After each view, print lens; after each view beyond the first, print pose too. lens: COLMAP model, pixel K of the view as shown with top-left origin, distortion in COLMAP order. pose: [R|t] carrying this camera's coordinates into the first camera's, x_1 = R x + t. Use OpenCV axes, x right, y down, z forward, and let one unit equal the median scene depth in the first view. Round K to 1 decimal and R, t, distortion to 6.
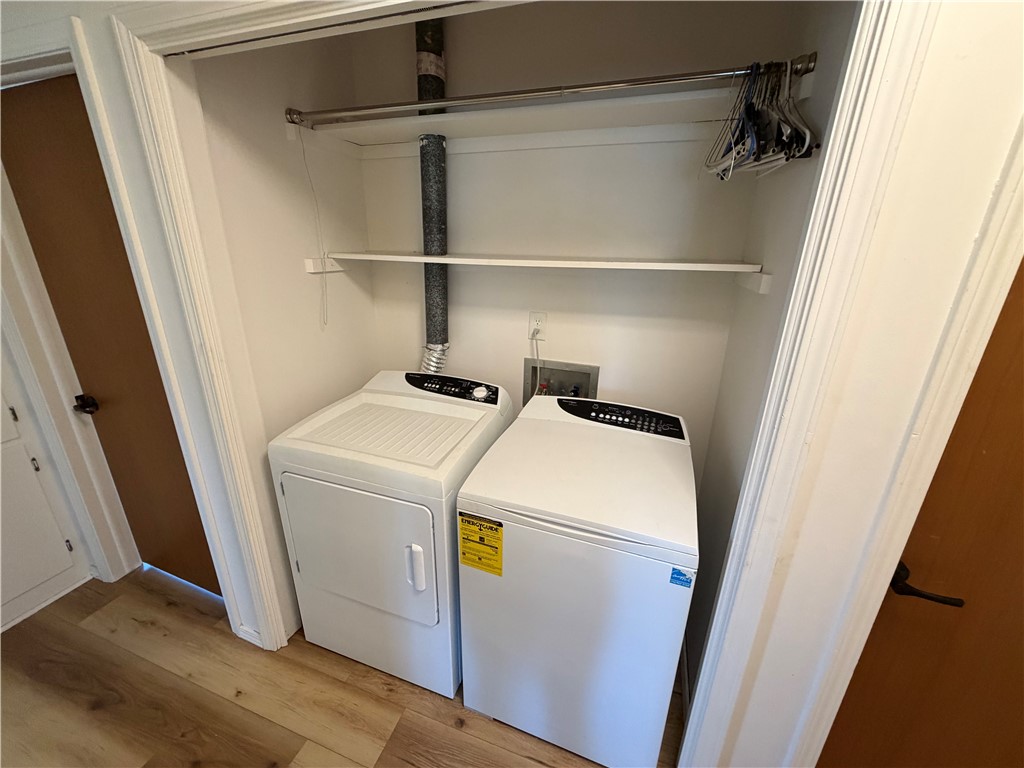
lens RADIAL K [[406.7, 0, 508.7], [0, 406.7, 385.1], [0, 0, 1]] dist [-0.000790, -0.000169]
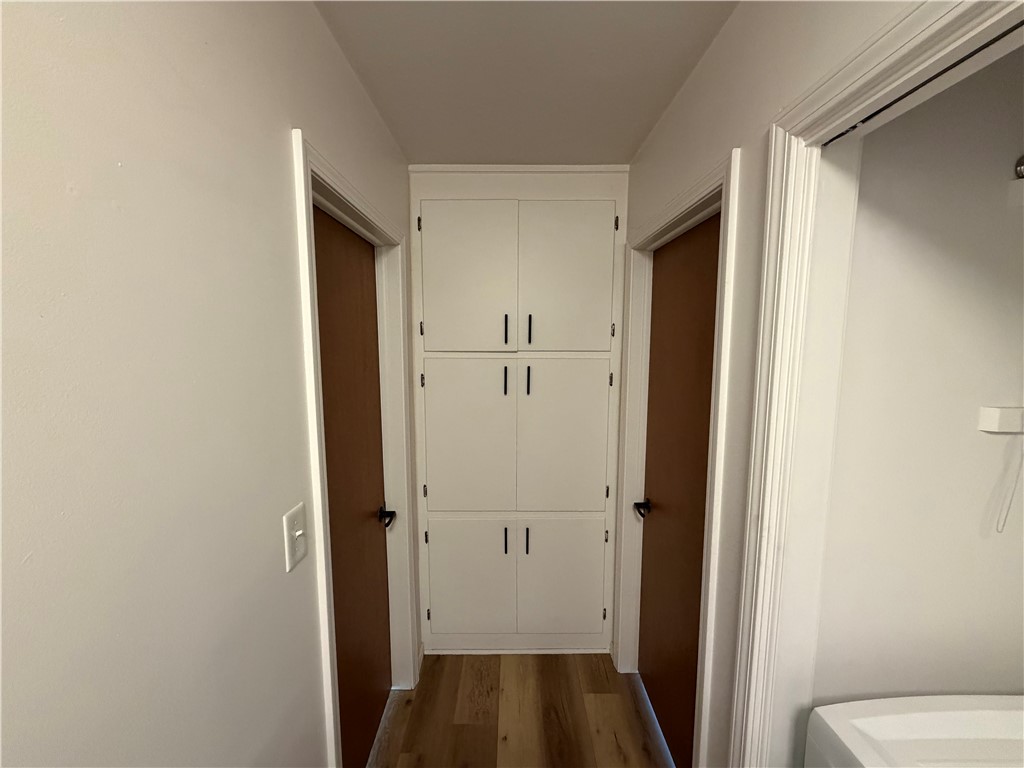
lens RADIAL K [[406.7, 0, 508.7], [0, 406.7, 385.1], [0, 0, 1]] dist [-0.000790, -0.000169]
pose [[0.321440, 0.090812, -0.942565, -0.276280], [-0.304473, 0.952445, -0.012069, -0.197000], [0.896645, 0.290865, 0.333804, 0.341361]]
